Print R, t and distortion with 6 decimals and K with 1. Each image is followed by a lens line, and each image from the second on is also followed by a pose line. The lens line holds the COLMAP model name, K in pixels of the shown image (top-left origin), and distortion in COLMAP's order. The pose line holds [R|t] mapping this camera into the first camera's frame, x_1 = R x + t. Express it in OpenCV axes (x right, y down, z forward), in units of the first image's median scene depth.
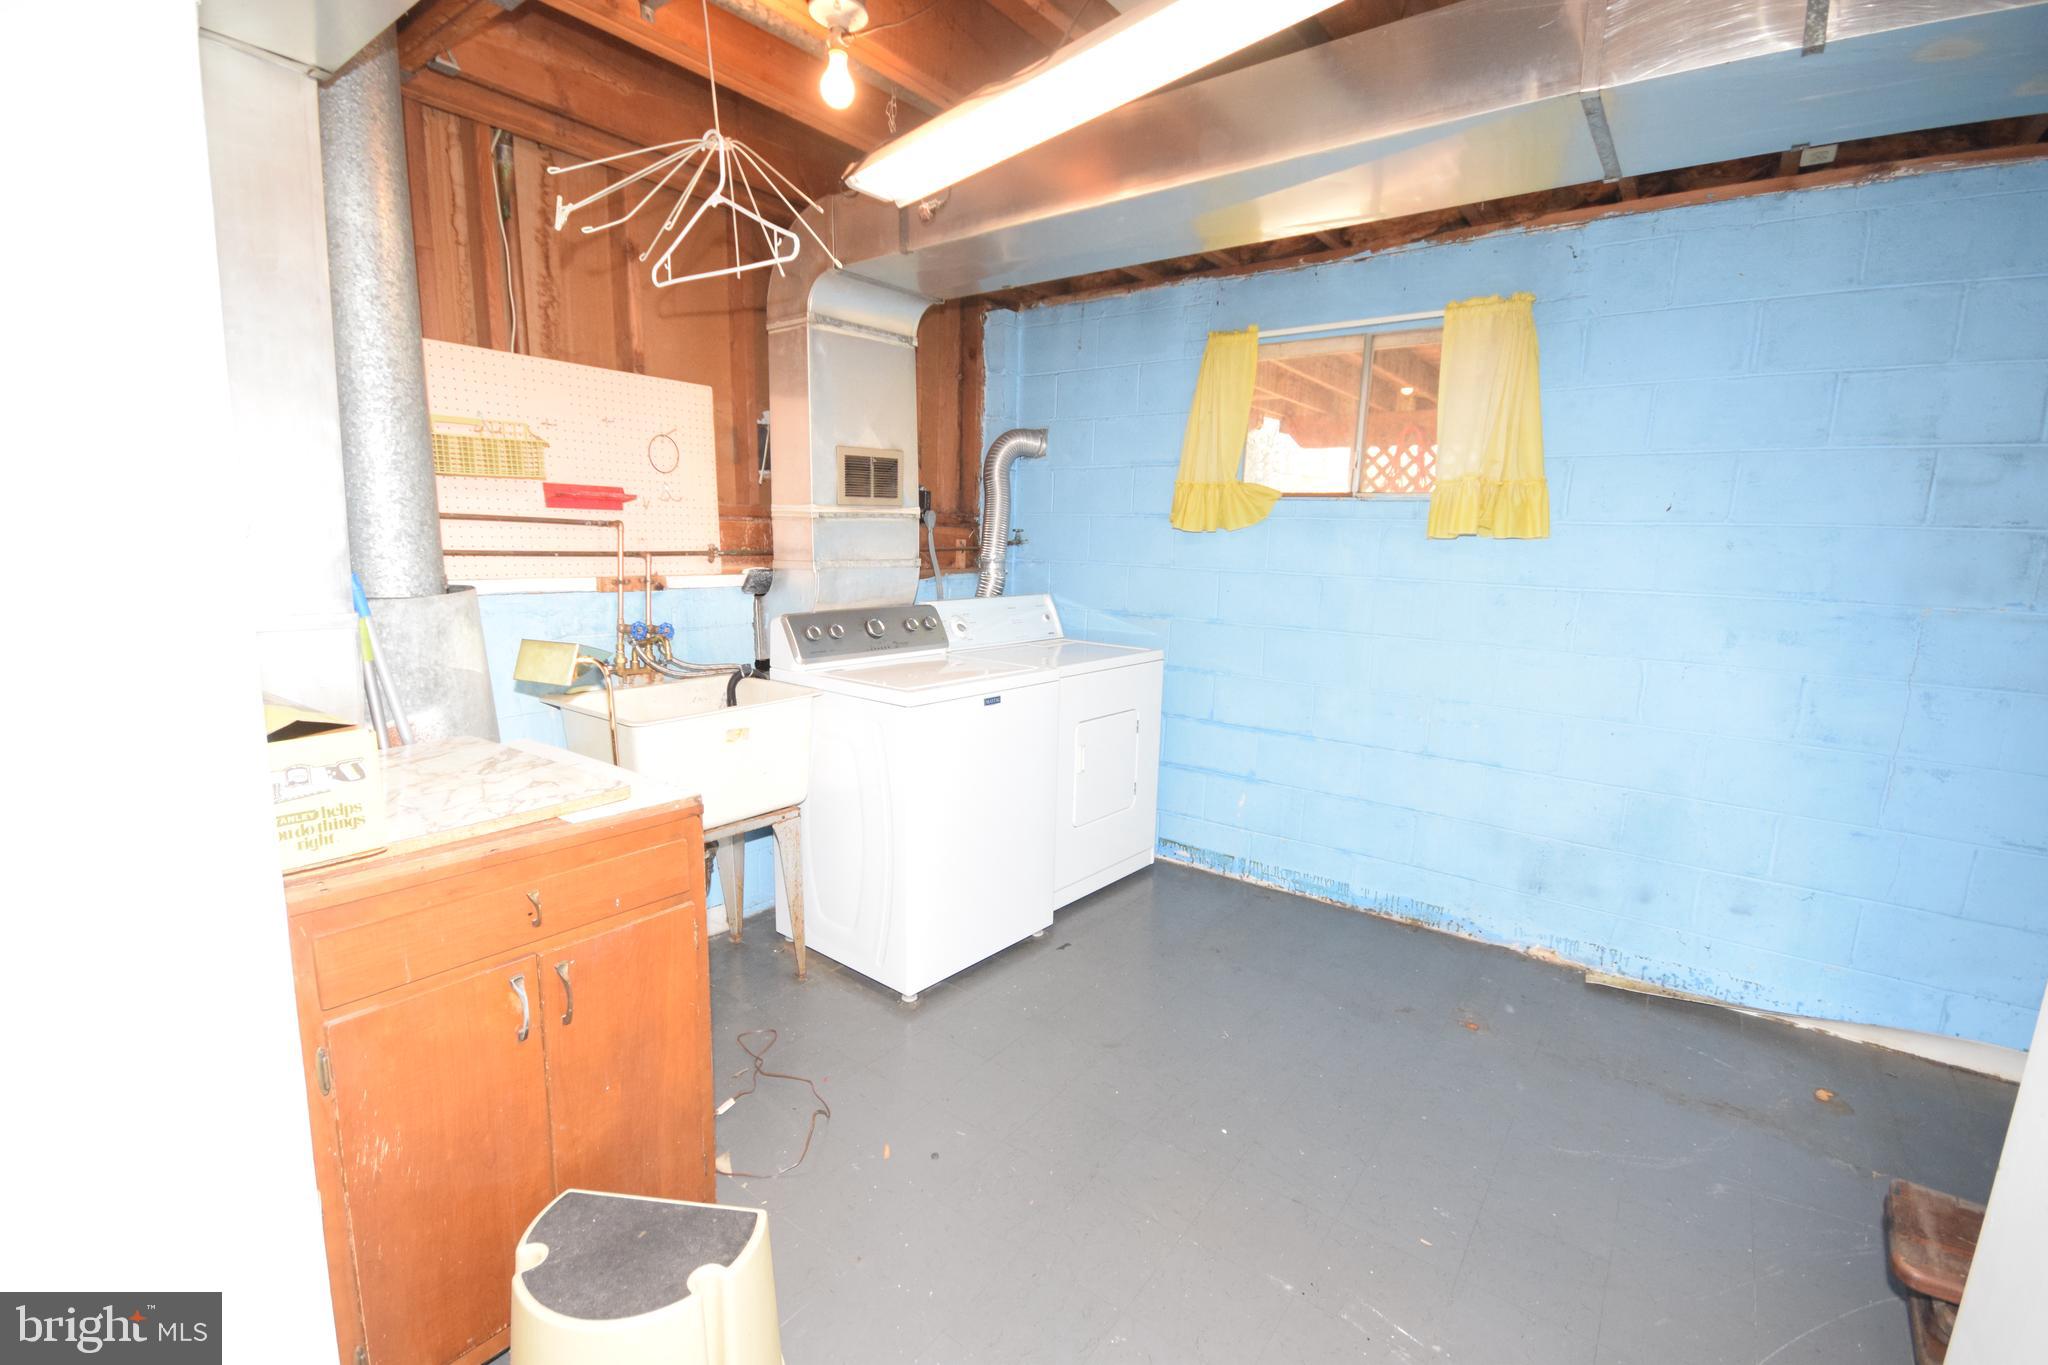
lens RADIAL K [[908.8, 0, 1024.2], [0, 908.8, 691.4], [0, 0, 1]] dist [0.002996, -0.005386]
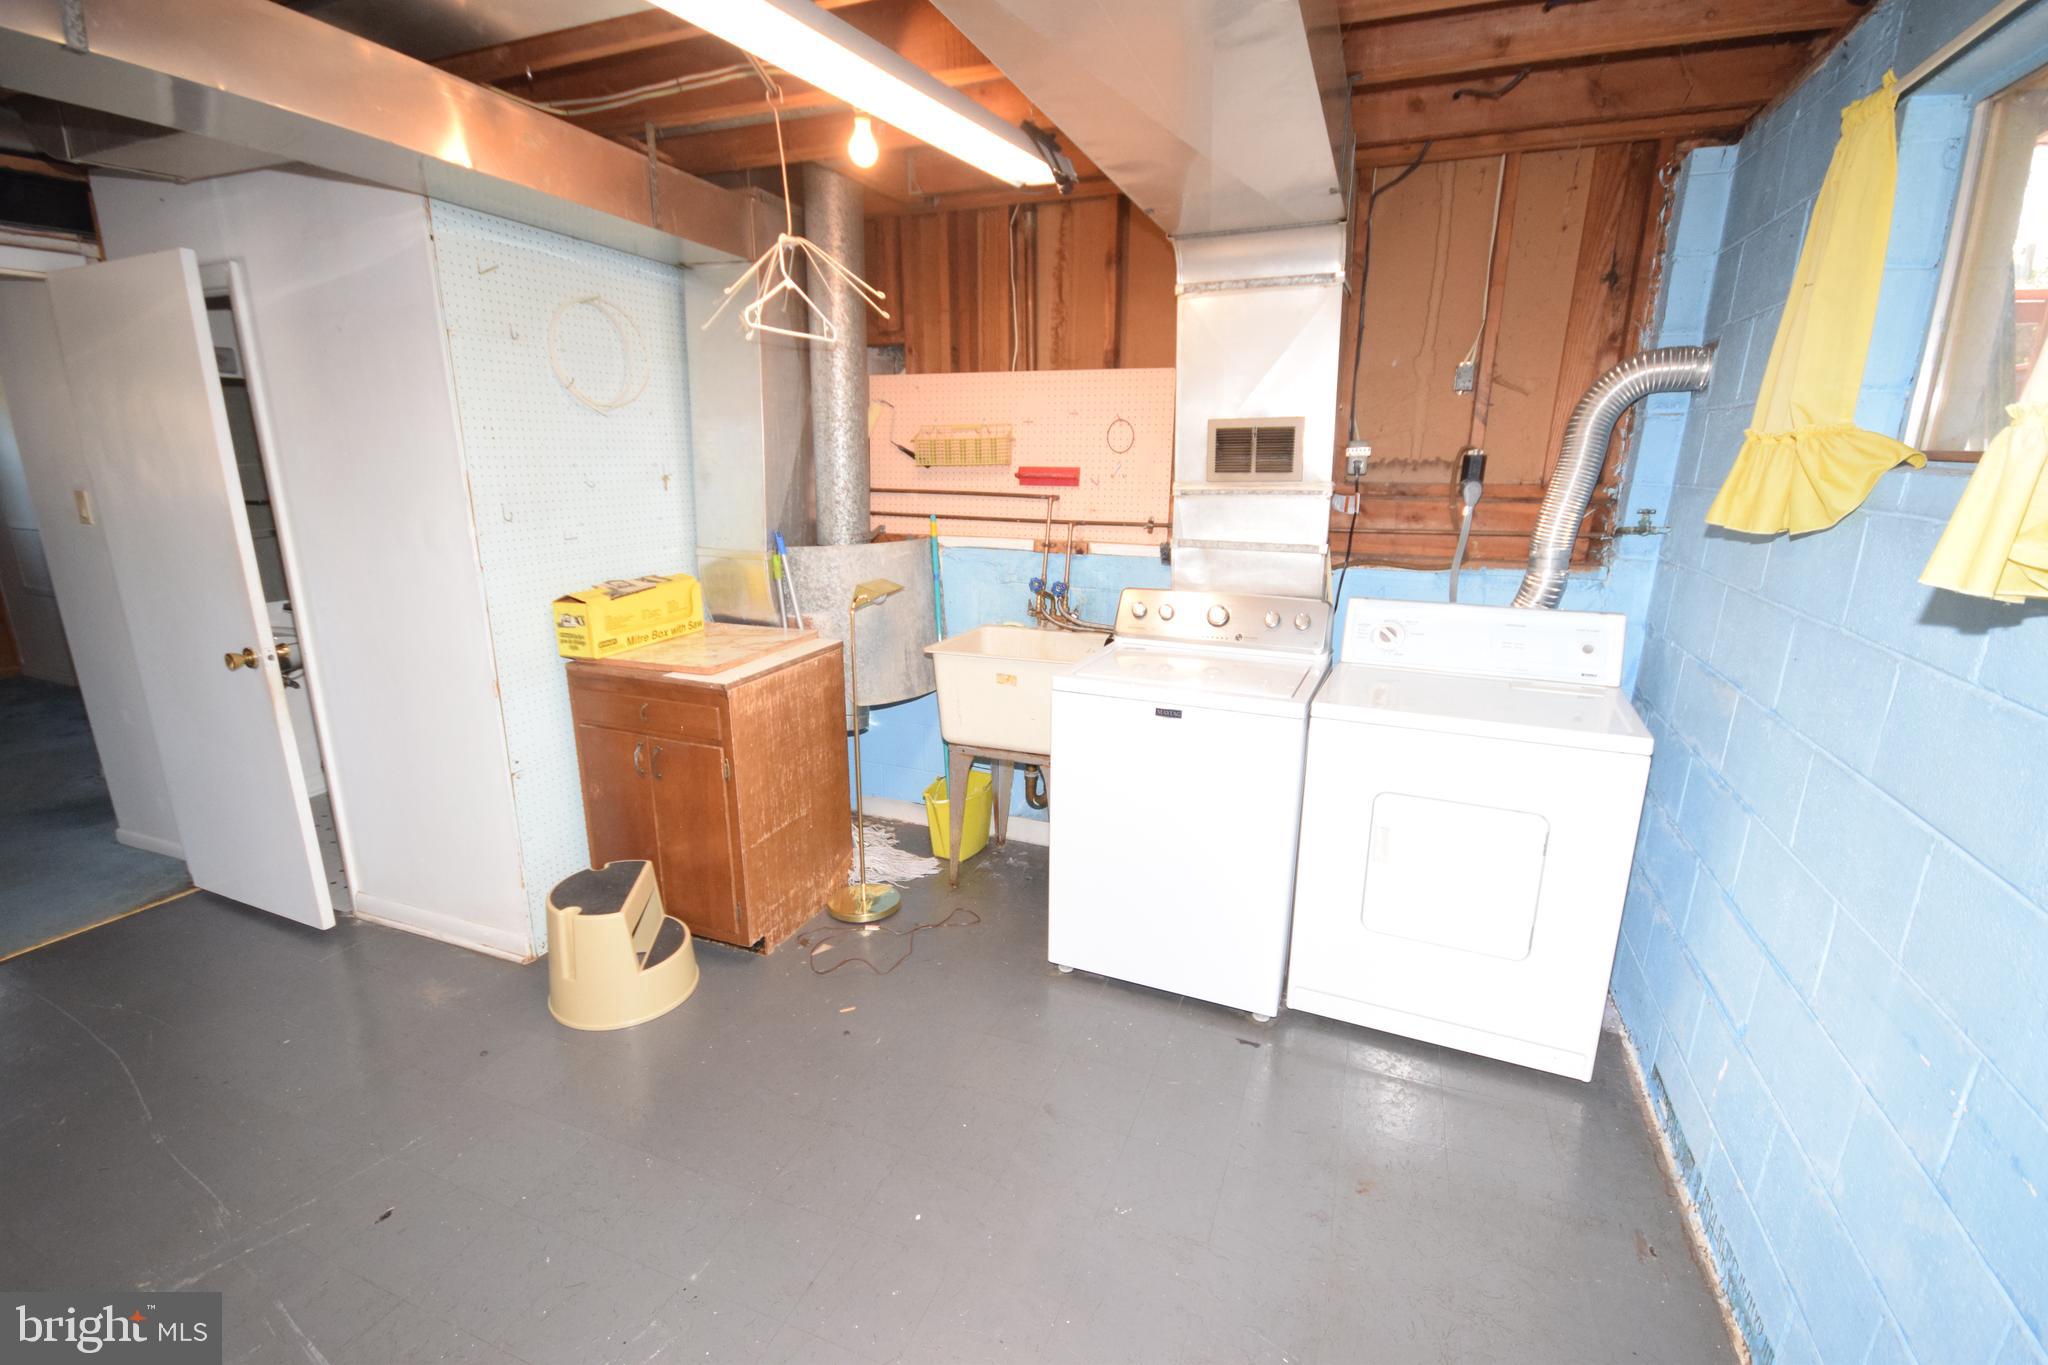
lens RADIAL K [[908.8, 0, 1019.2], [0, 908.8, 683.1], [0, 0, 1]] dist [0.002996, -0.005386]
pose [[0.256152, 0.221255, -0.940974, 0.764249], [-0.162471, 0.969458, 0.183725, -0.158858], [0.952885, 0.105820, 0.284276, 0.623388]]
